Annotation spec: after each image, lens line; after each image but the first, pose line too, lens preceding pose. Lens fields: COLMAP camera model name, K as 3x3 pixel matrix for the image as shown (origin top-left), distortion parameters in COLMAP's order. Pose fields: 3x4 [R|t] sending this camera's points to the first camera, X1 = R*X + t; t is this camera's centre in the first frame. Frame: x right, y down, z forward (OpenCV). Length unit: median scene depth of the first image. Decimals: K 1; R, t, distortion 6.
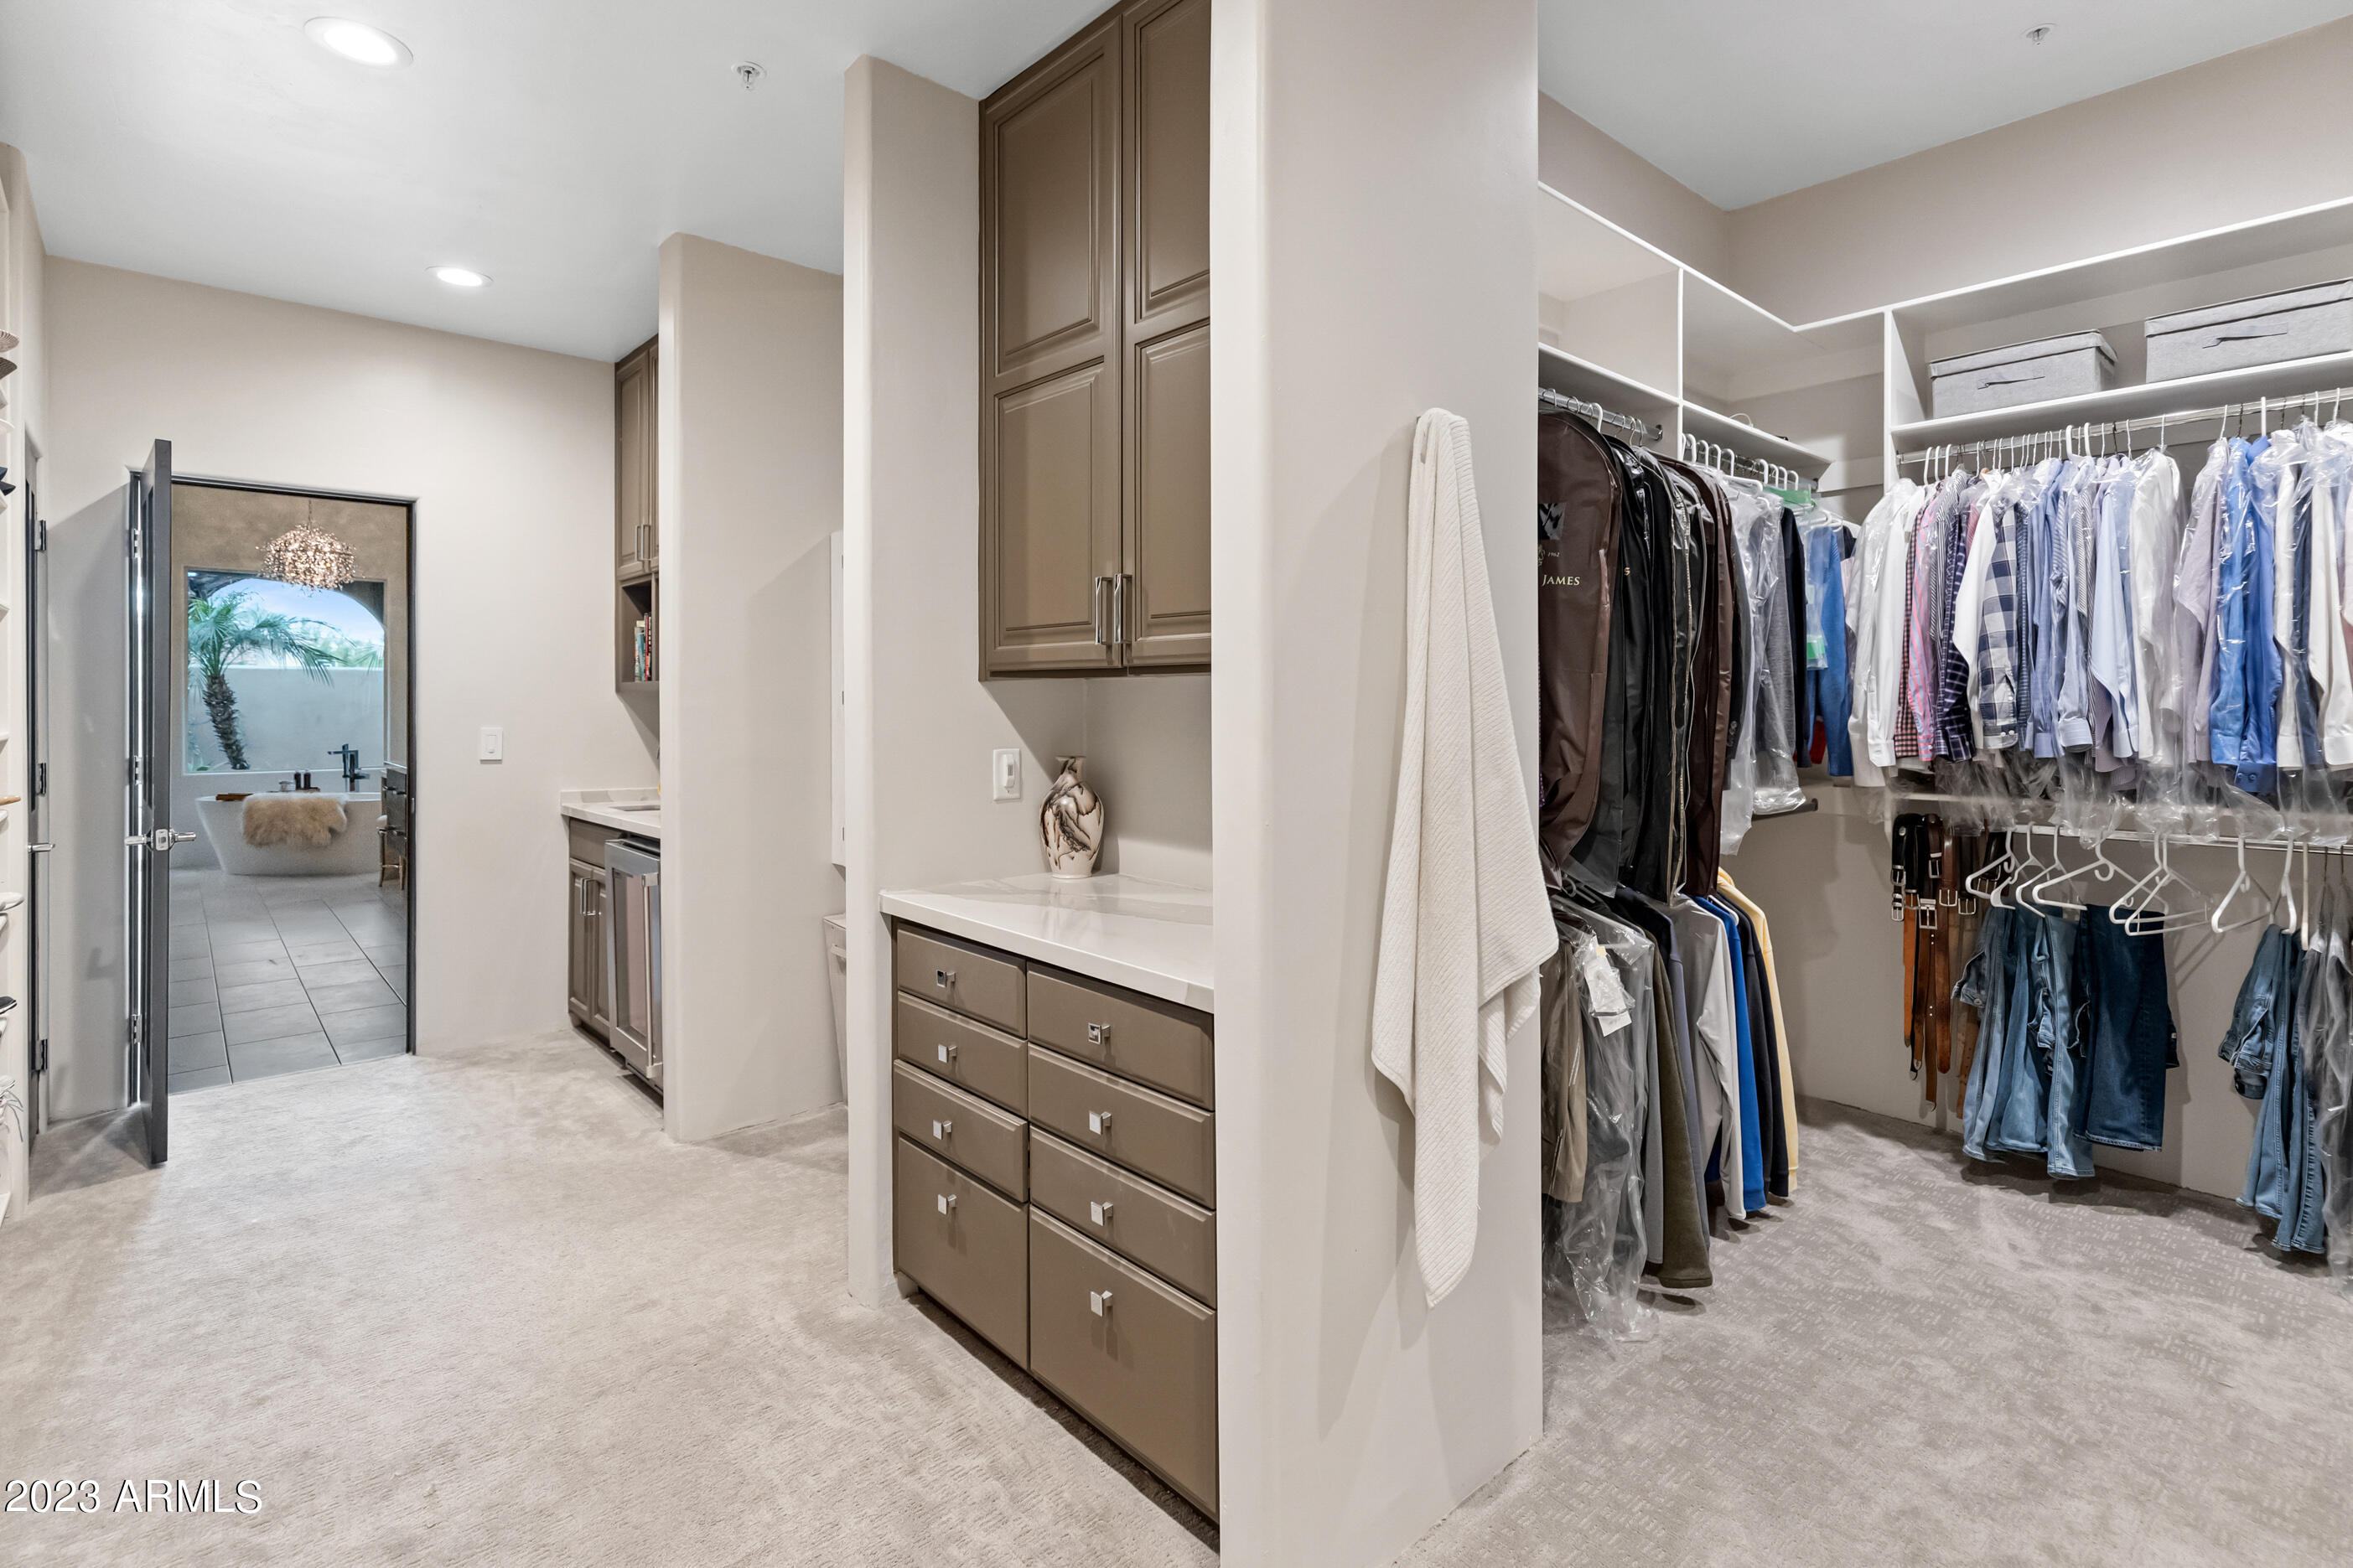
lens RADIAL K [[1125.7, 0, 1163.9], [0, 1125.7, 675.5], [0, 0, 1]] dist [0.001274, -0.001028]
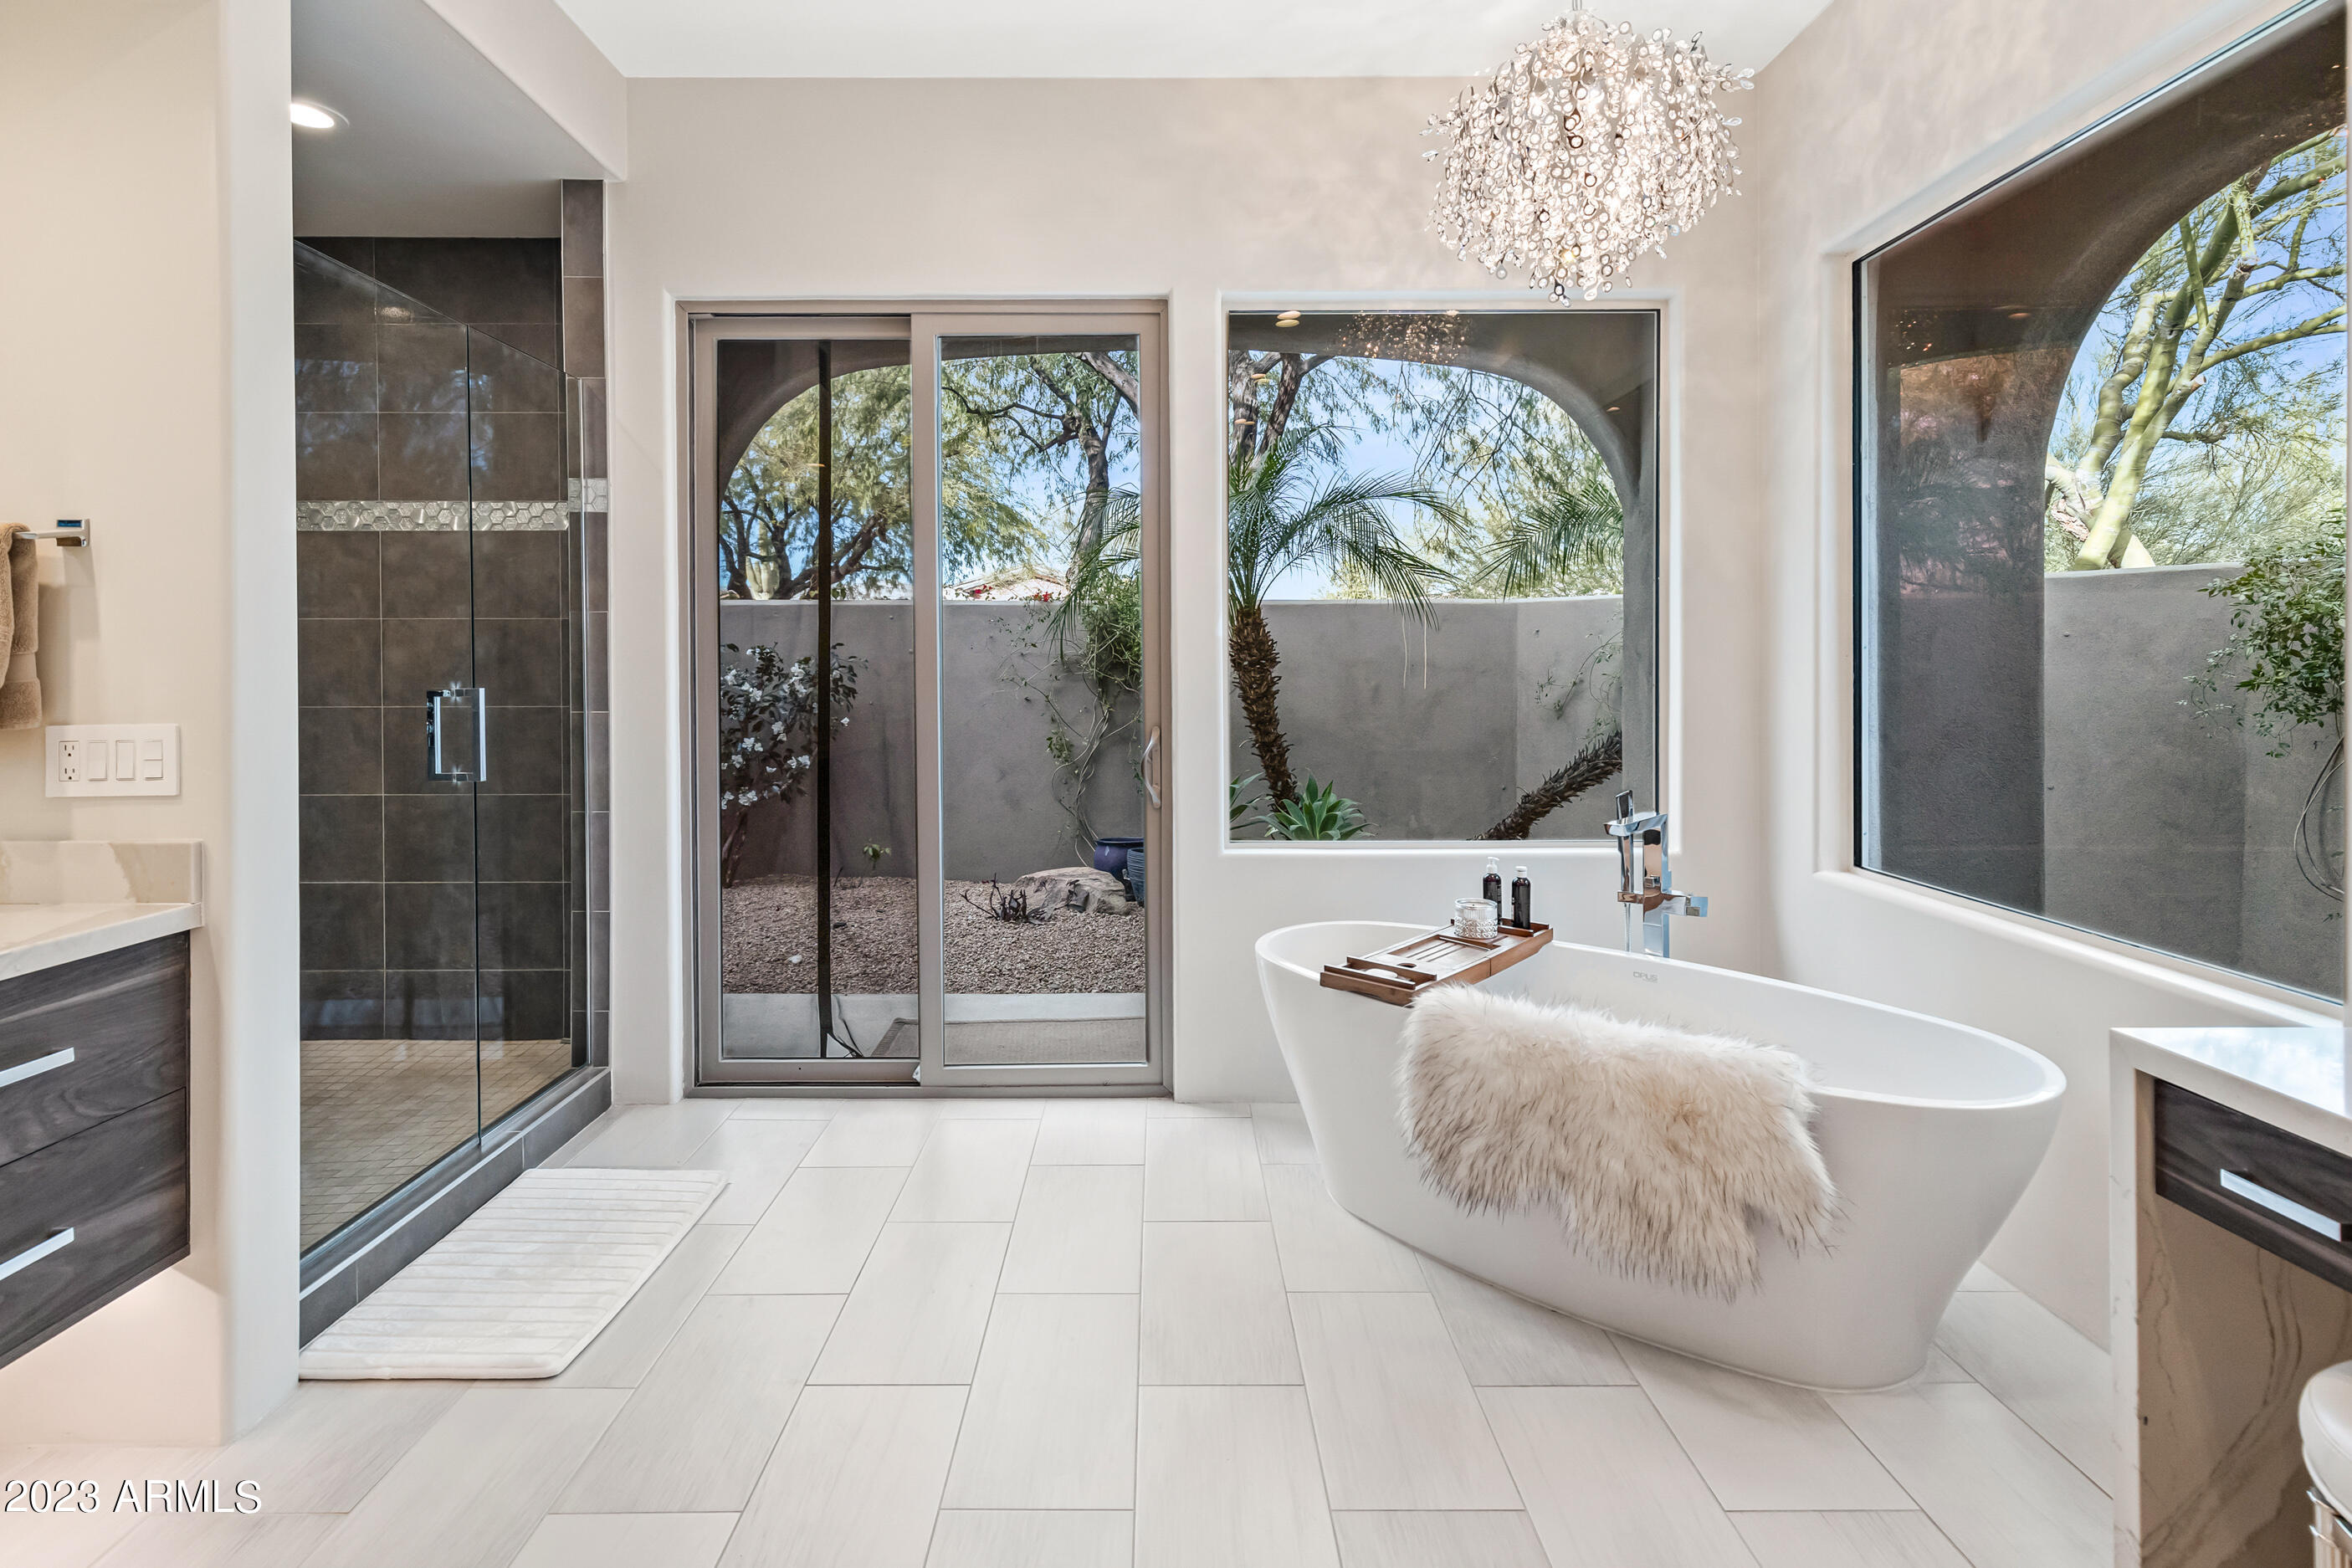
lens RADIAL K [[1125.4, 0, 1163.4], [0, 1125.4, 675.5], [0, 0, 1]] dist [0.001274, -0.001028]
pose [[0.747125, 0.002907, -0.664677, -0.674484], [0.018182, 0.999527, 0.024809, 0.021029], [0.664435, -0.030620, 0.746719, 0.752076]]
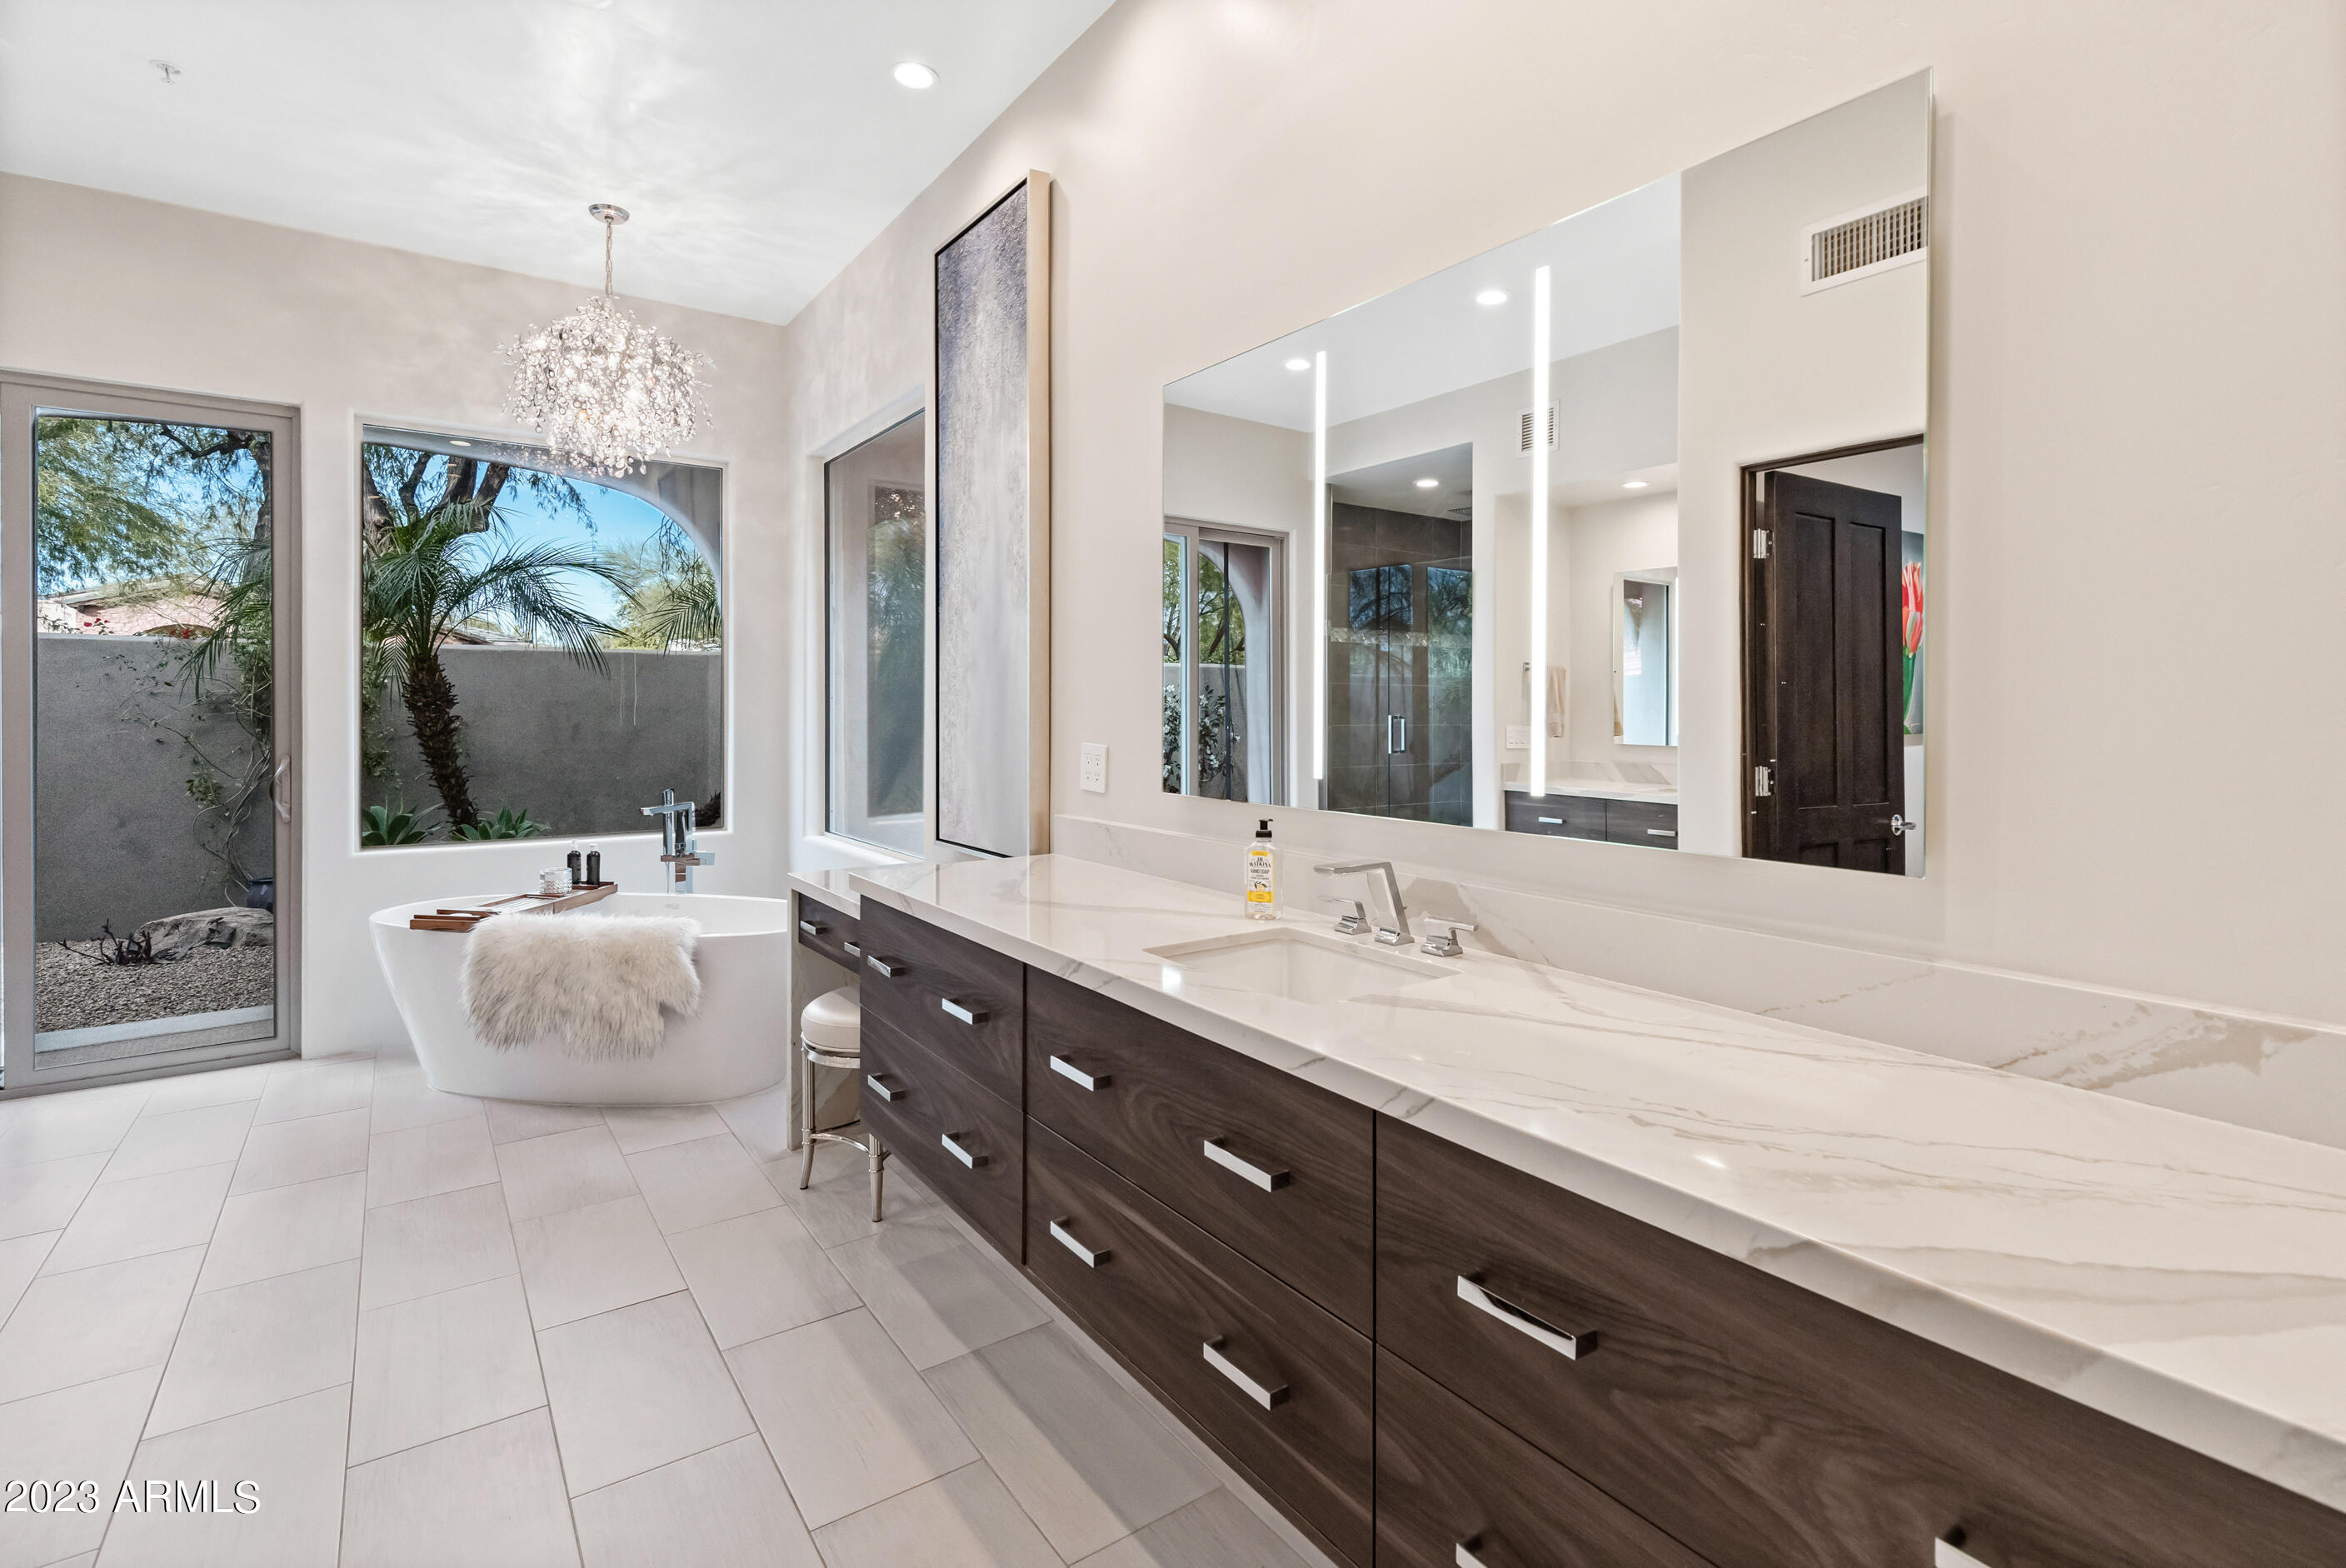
lens RADIAL K [[1102.6, 0, 1173.4], [0, 1102.6, 705.7], [0, 0, 1]] dist [0.003240, 0.001404]
pose [[0.993093, 0.002262, -0.117305, -0.503586], [0.000082, 0.999801, 0.019969, 0.017807], [0.117327, -0.019841, 0.992895, 0.617934]]
